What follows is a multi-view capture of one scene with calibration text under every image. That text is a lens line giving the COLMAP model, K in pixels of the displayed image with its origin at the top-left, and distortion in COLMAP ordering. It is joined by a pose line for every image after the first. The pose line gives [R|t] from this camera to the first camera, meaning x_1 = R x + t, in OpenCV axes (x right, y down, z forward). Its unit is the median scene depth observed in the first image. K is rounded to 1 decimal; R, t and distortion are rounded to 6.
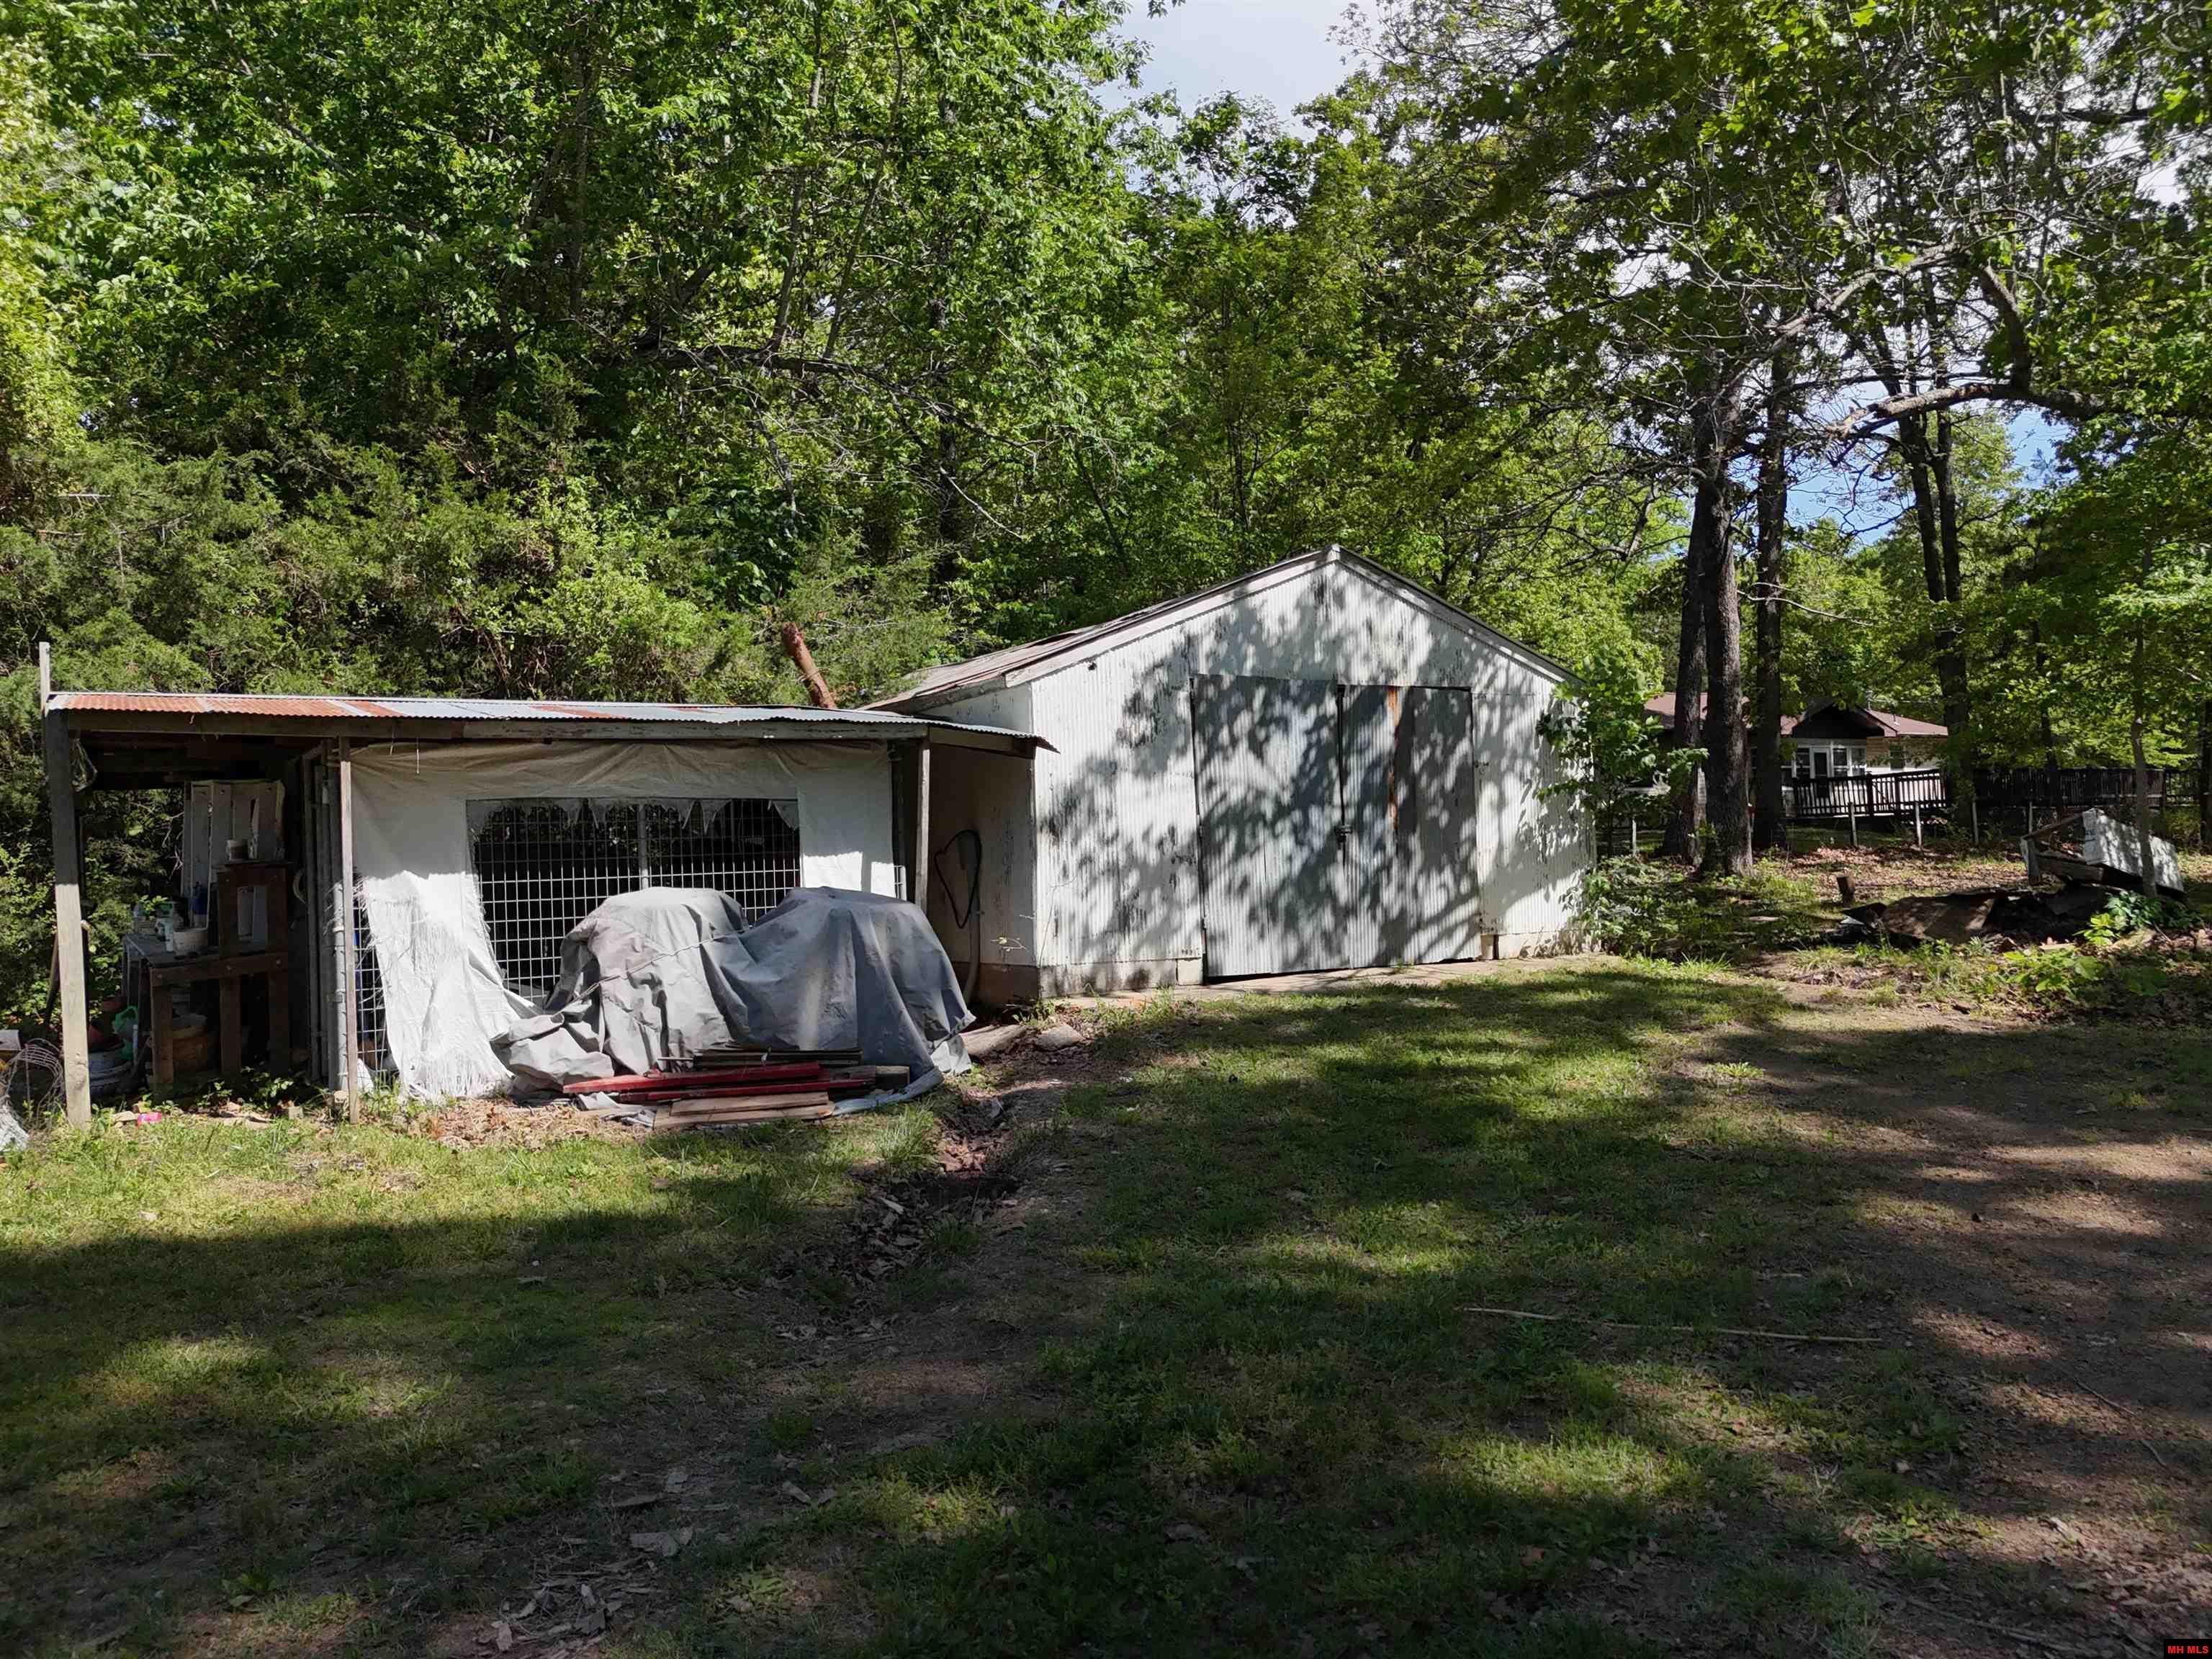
lens RADIAL K [[1635.2, 0, 1120.4], [0, 1635.2, 835.4], [0, 0, 1]] dist [0.056453, -0.038626]
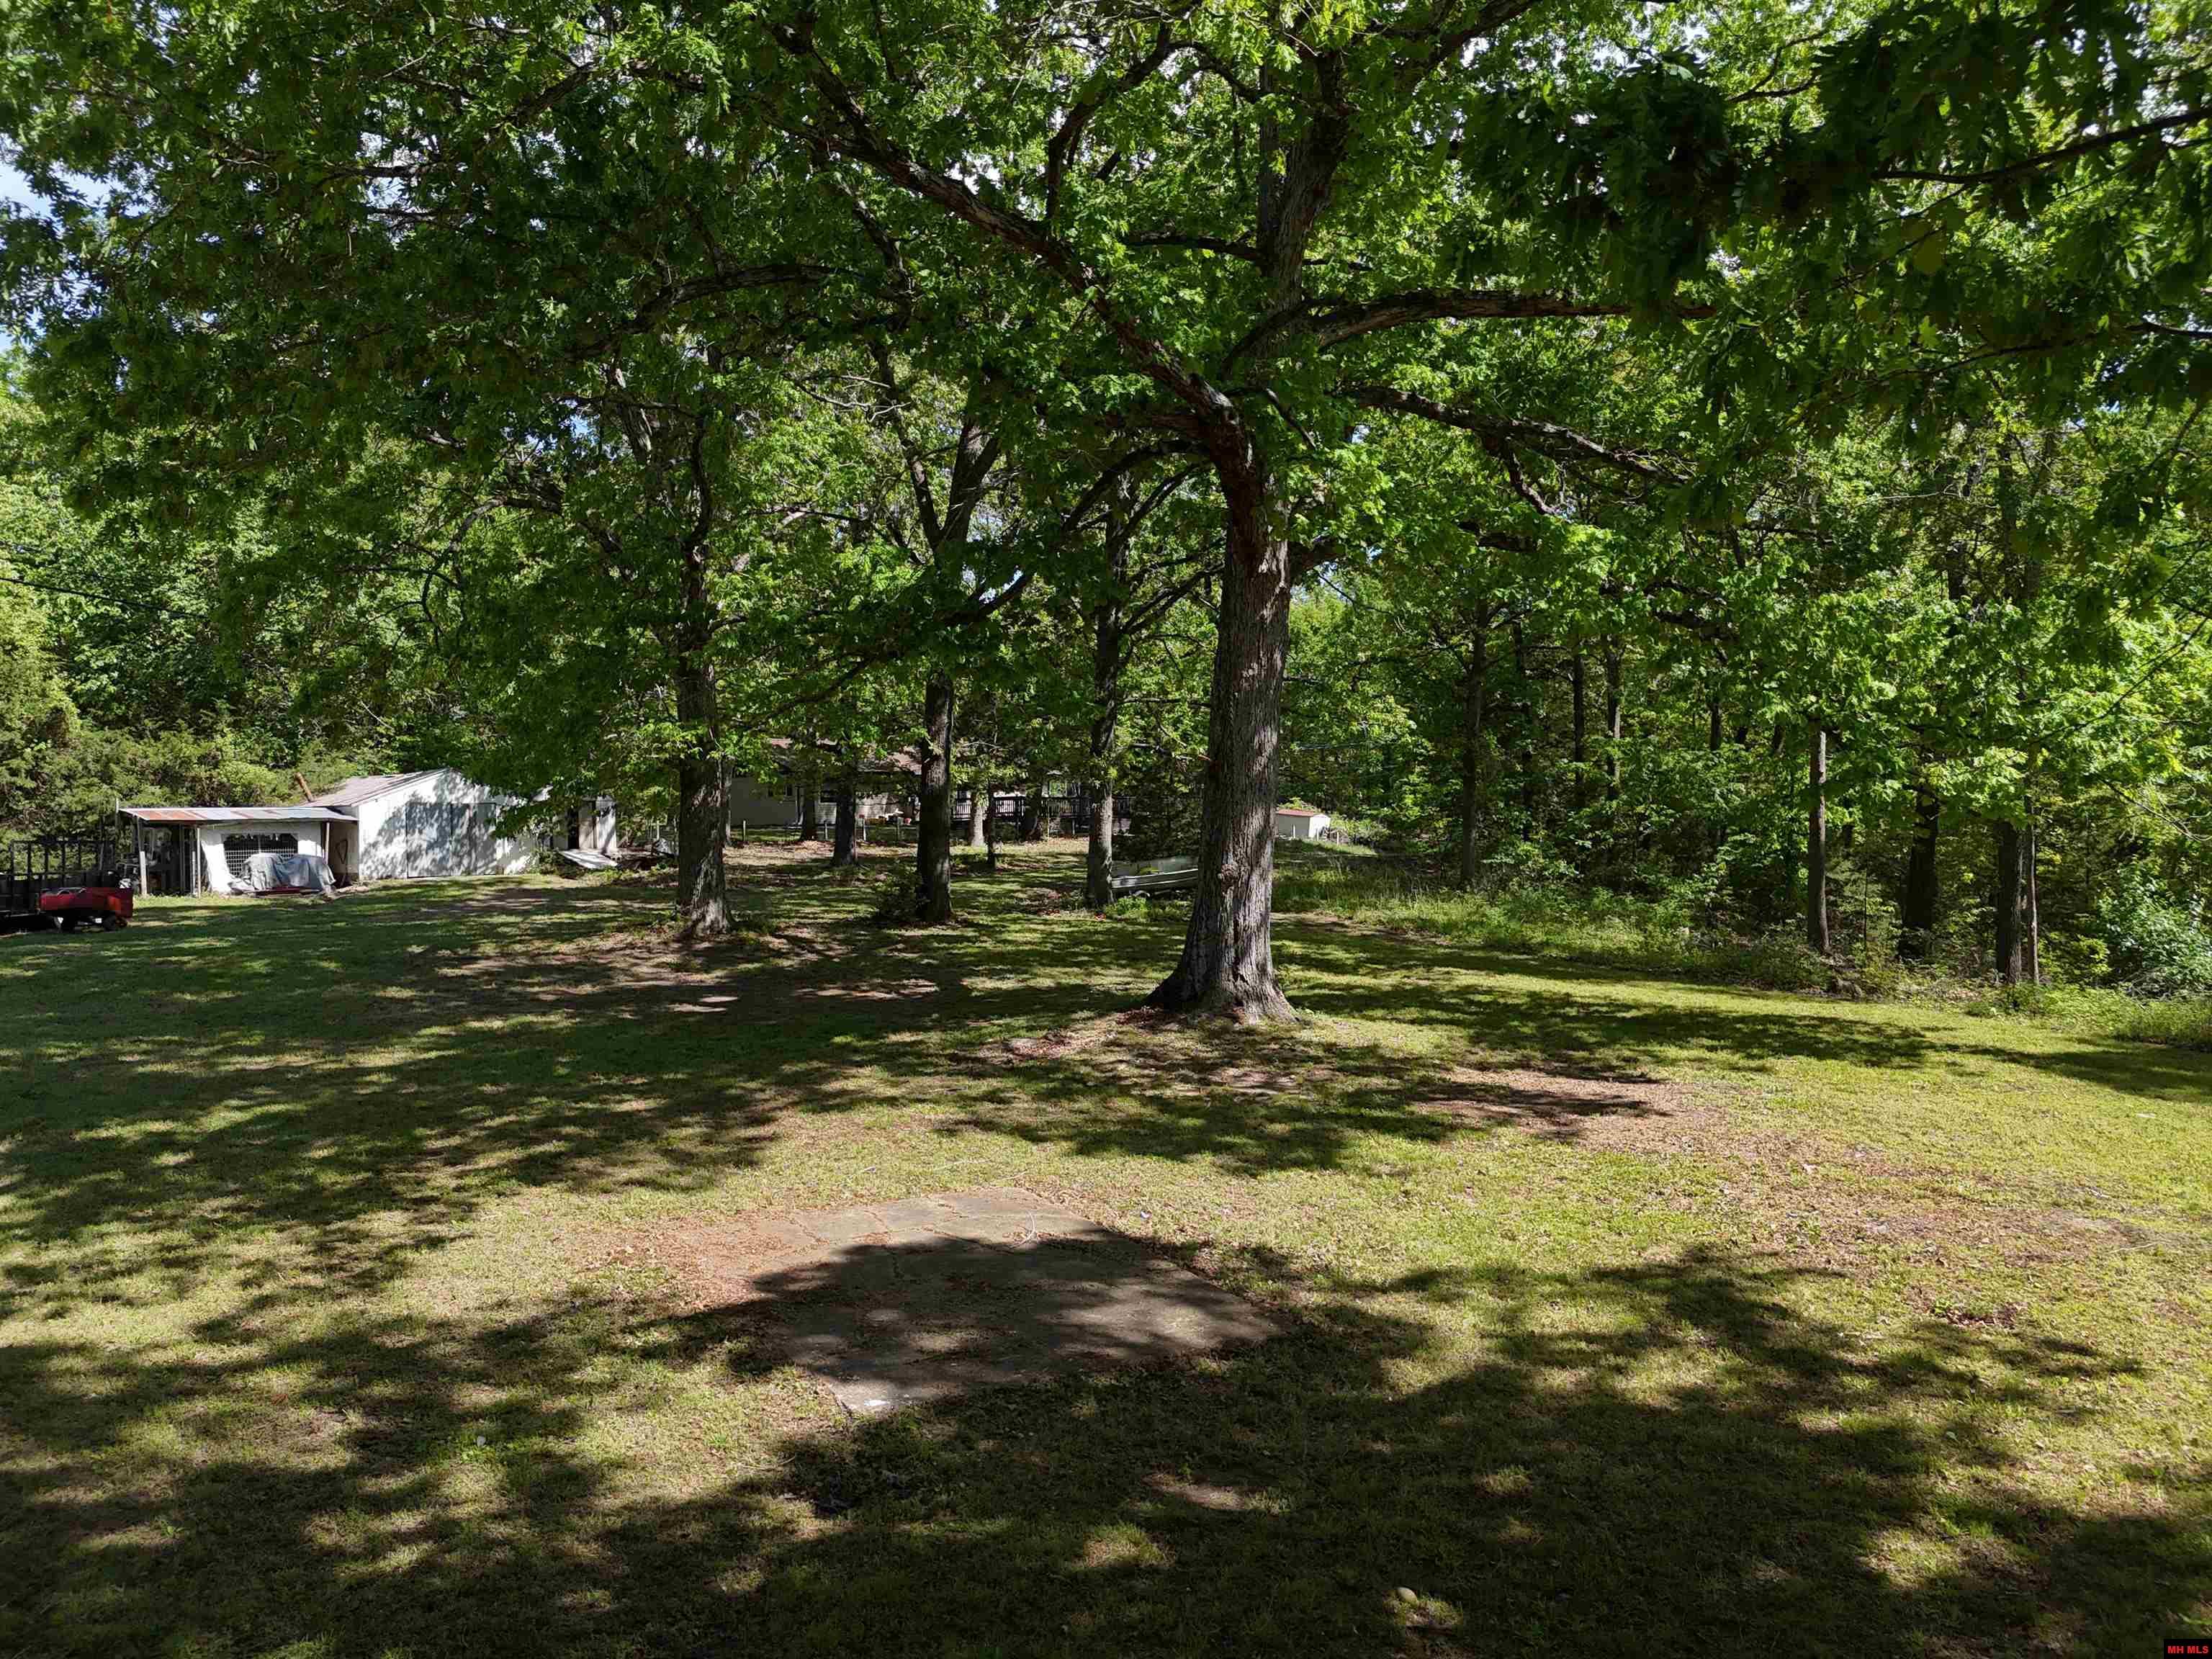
lens RADIAL K [[1635.2, 0, 1120.4], [0, 1635.2, 835.4], [0, 0, 1]] dist [0.056453, -0.038626]
pose [[0.965275, 0.035311, 0.258837, 0.790281], [-0.036277, 0.999341, -0.001043, -0.090942], [-0.258703, -0.008383, 0.965920, -3.849851]]
